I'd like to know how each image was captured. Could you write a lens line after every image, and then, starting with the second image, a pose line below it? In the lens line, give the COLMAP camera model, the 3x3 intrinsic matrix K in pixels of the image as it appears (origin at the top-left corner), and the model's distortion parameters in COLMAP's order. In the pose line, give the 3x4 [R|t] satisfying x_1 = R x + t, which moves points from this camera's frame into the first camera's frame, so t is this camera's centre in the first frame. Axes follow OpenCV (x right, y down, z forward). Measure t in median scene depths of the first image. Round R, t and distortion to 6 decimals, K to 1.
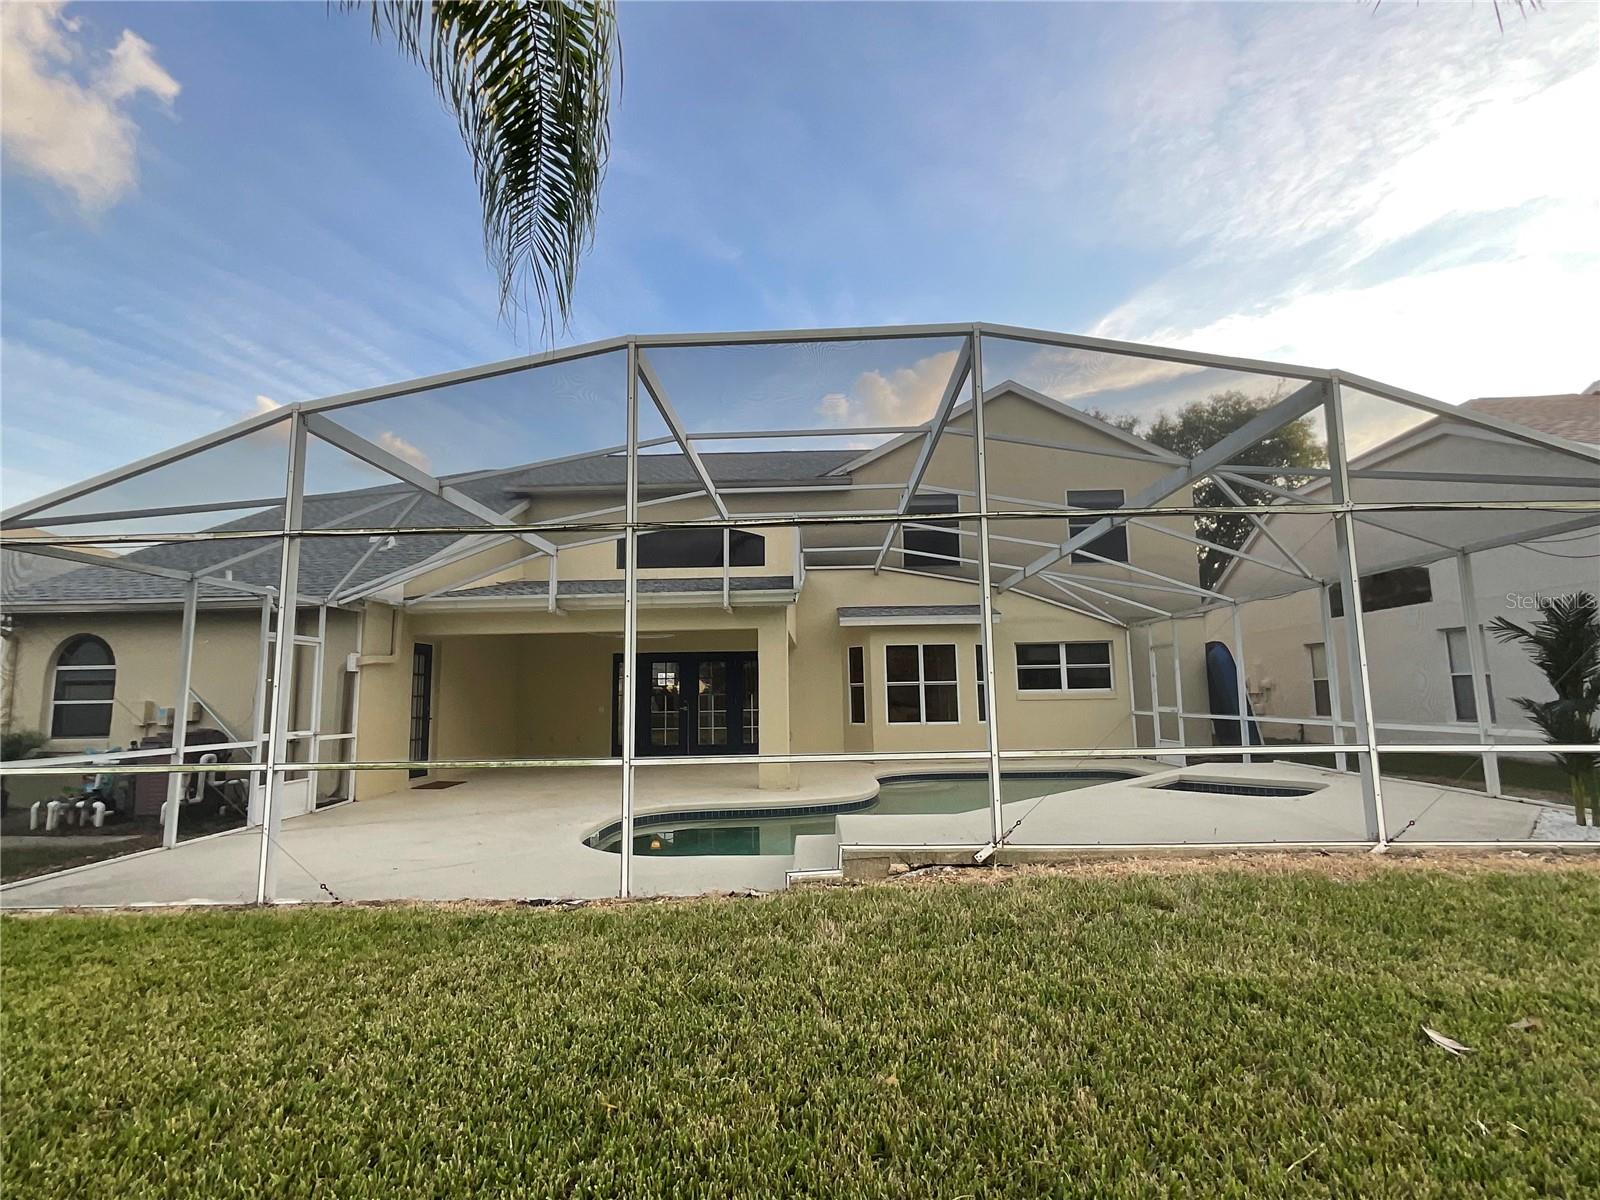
lens RADIAL K [[758.6, 0, 796.3], [0, 758.6, 599.9], [0, 0, 1]] dist [-0.014998, 0.008076]
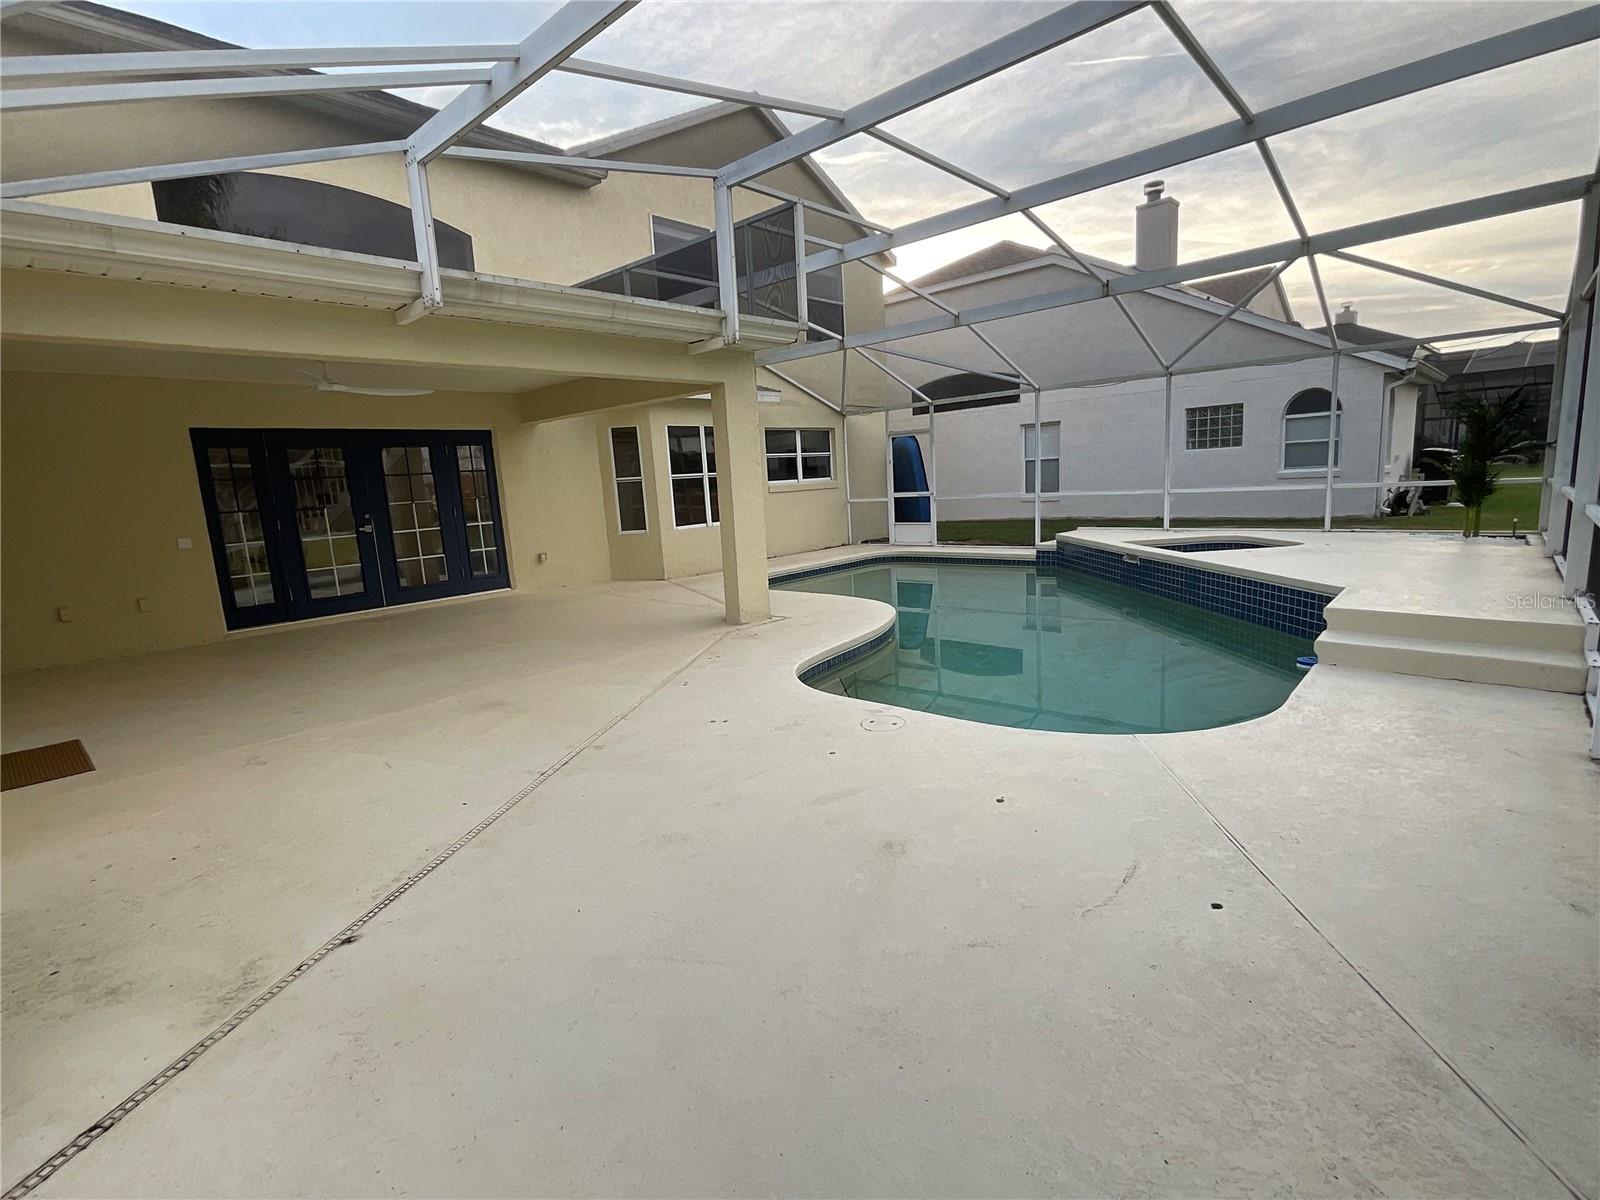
lens RADIAL K [[758.6, 0, 793.8], [0, 758.6, 605.7], [0, 0, 1]] dist [-0.014998, 0.008076]
pose [[0.645569, -0.147629, 0.749297, -0.387180], [-0.047391, 0.971503, 0.232240, 0.051472], [-0.762230, -0.185436, 0.620176, 0.386371]]
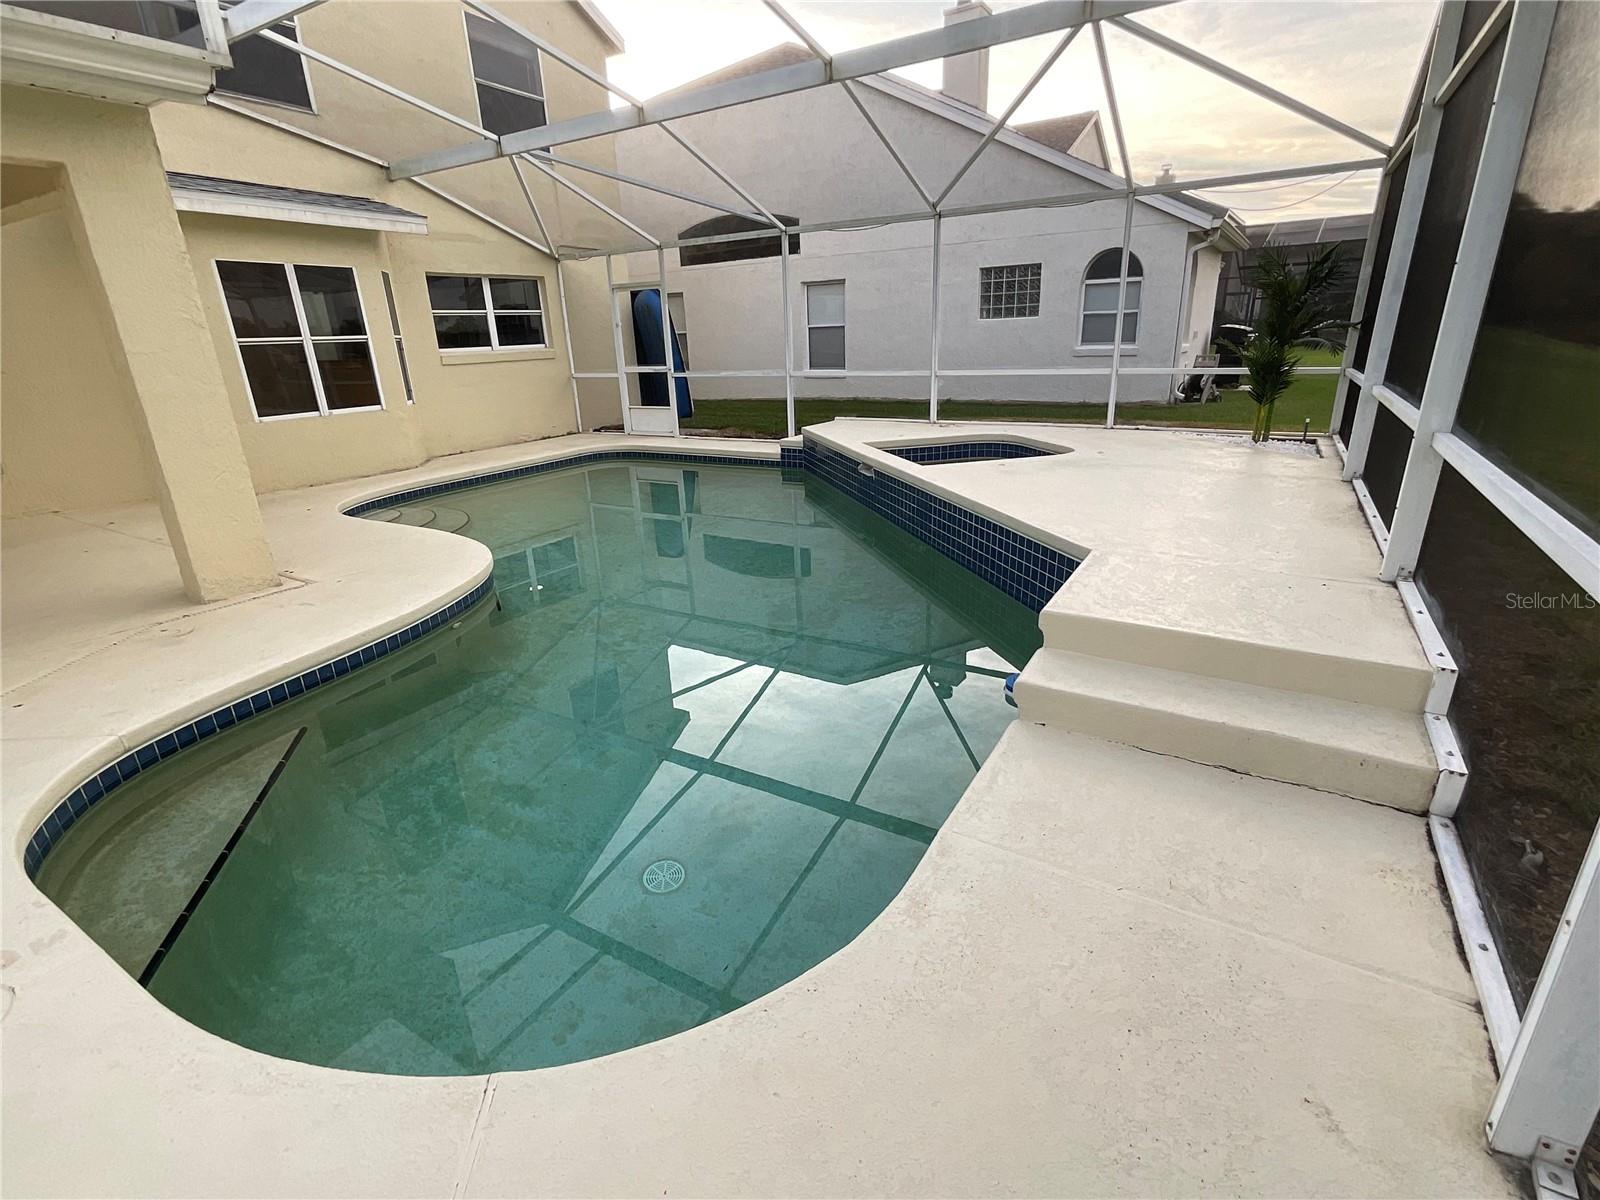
lens RADIAL K [[758.6, 0, 798.0], [0, 758.6, 608.1], [0, 0, 1]] dist [-0.014998, 0.008076]
pose [[0.480869, -0.300838, 0.823566, -0.171904], [-0.081055, 0.920019, 0.383398, 0.048000], [-0.873038, -0.251119, 0.418024, 0.387493]]
